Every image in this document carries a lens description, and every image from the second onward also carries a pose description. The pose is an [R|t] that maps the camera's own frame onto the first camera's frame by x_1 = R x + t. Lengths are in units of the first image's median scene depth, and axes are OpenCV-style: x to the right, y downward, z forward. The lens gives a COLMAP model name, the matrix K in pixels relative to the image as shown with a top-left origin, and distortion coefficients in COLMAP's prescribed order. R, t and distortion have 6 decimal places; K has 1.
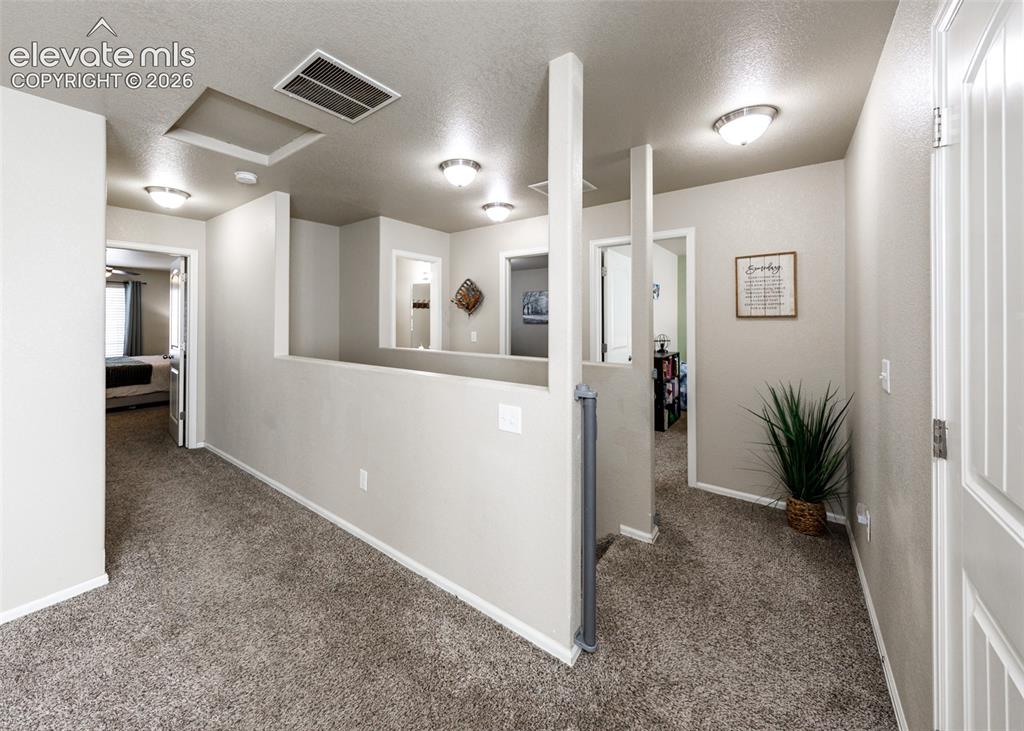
lens RADIAL K [[390.2, 0, 465.5], [0, 390.2, 318.9], [0, 0, 1]] dist [0.010011, -0.000520]
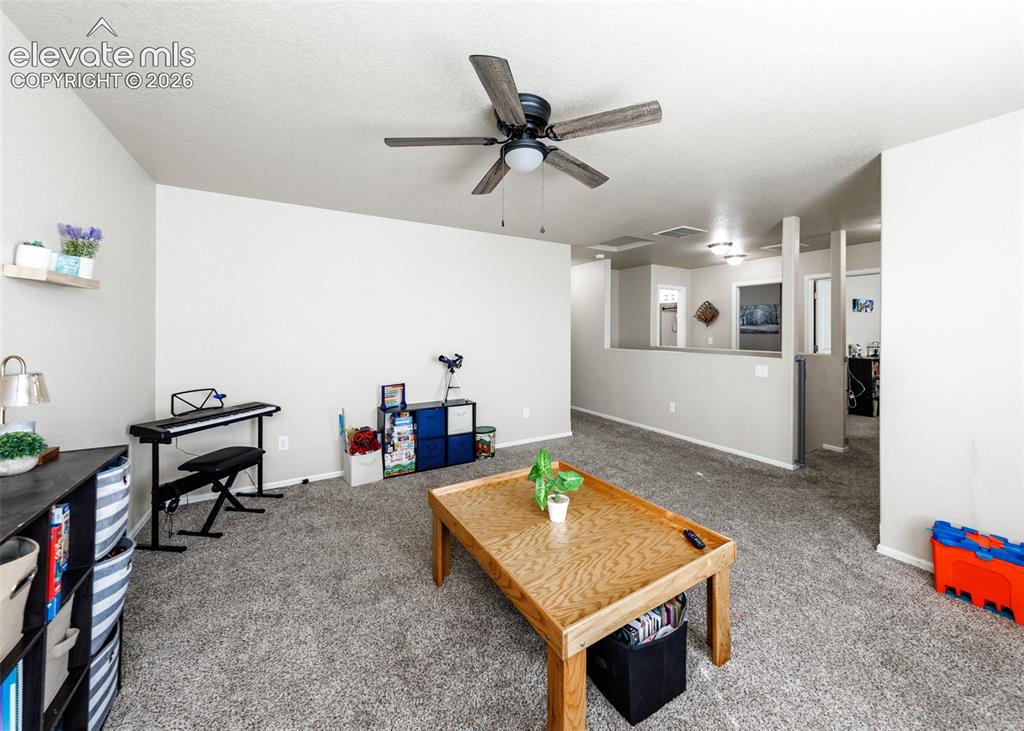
lens RADIAL K [[390.2, 0, 527.7], [0, 390.2, 330.7], [0, 0, 1]] dist [0.010011, -0.000520]
pose [[0.951927, 0.003319, -0.306307, -0.209985], [-0.001859, 0.999985, 0.005059, 0.002285], [0.306319, -0.004246, 0.951919, -0.690452]]
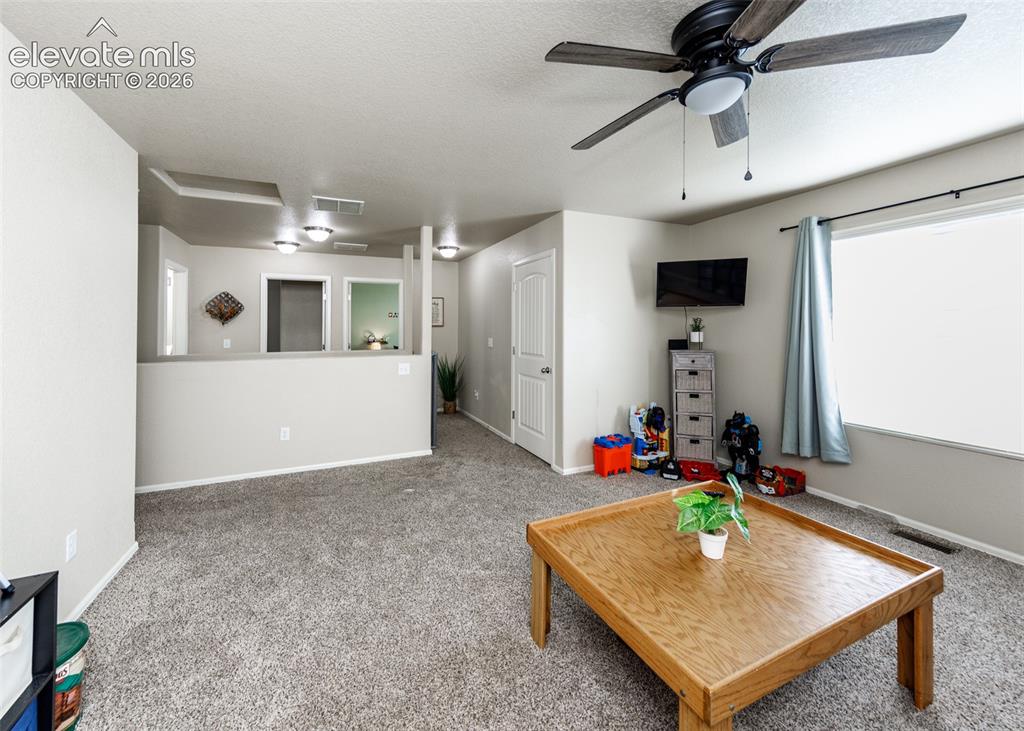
lens RADIAL K [[390.2, 0, 509.4], [0, 390.2, 324.7], [0, 0, 1]] dist [0.010011, -0.000520]
pose [[0.450543, 0.004746, 0.892742, -0.718938], [0.003884, 0.999966, -0.007276, 0.003724], [-0.892746, 0.006745, 0.450509, -0.265809]]
